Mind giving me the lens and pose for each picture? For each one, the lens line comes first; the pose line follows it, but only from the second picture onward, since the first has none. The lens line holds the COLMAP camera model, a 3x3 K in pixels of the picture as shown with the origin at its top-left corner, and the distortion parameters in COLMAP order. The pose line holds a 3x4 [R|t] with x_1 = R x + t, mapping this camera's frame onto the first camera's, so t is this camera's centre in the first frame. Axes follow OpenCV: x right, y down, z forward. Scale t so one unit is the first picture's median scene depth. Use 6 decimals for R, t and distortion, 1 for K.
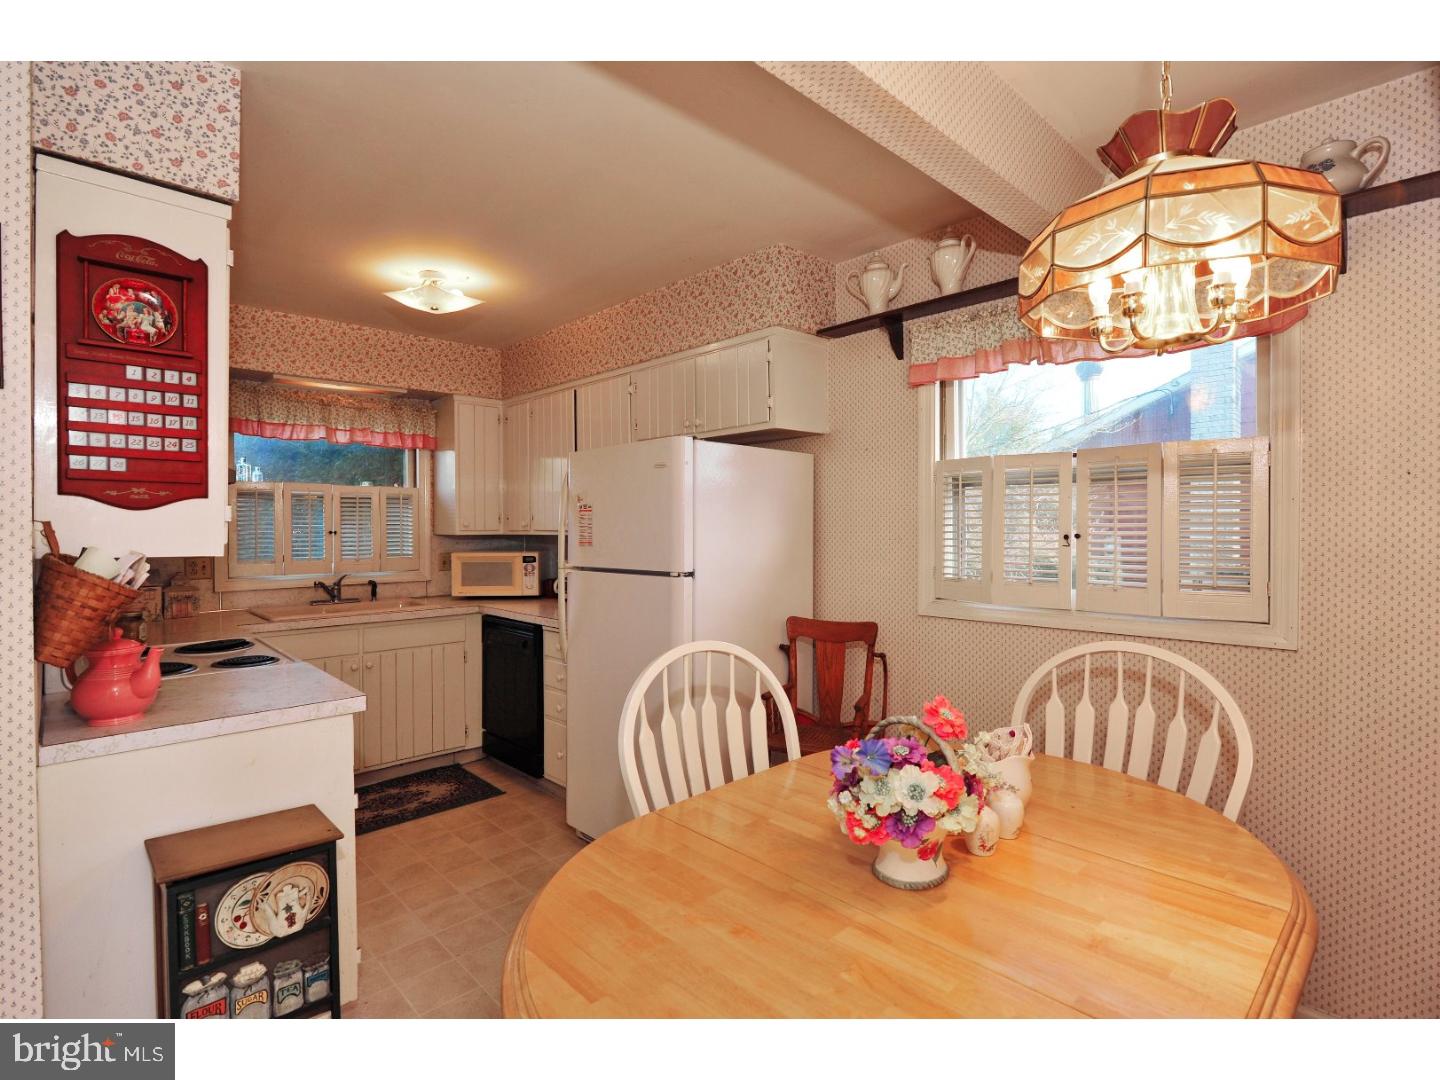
lens RADIAL K [[715.3, 0, 720.0], [0, 715.3, 540.0], [0, 0, 1]] dist [-0.003303, -0.000023]
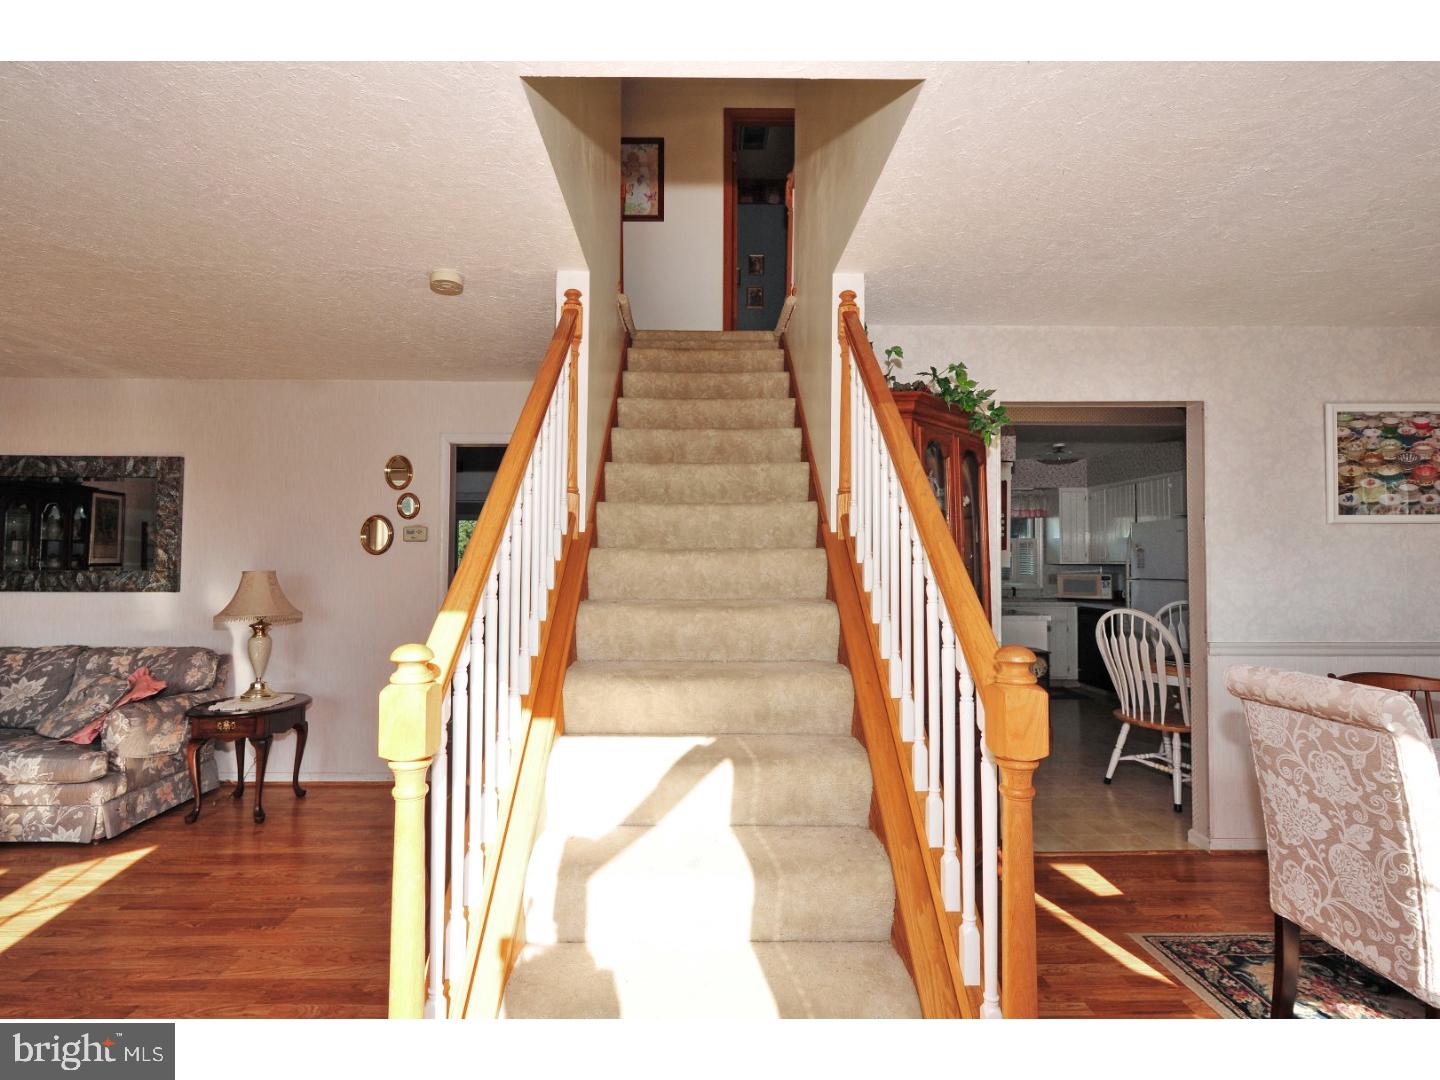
lens RADIAL K [[715.3, 0, 720.0], [0, 715.3, 540.0], [0, 0, 1]] dist [-0.003303, -0.000023]
pose [[0.744716, -0.017796, -0.667144, 0.191156], [-0.013162, 0.999058, -0.041341, 0.016391], [0.667252, 0.039569, 0.743781, -0.901700]]
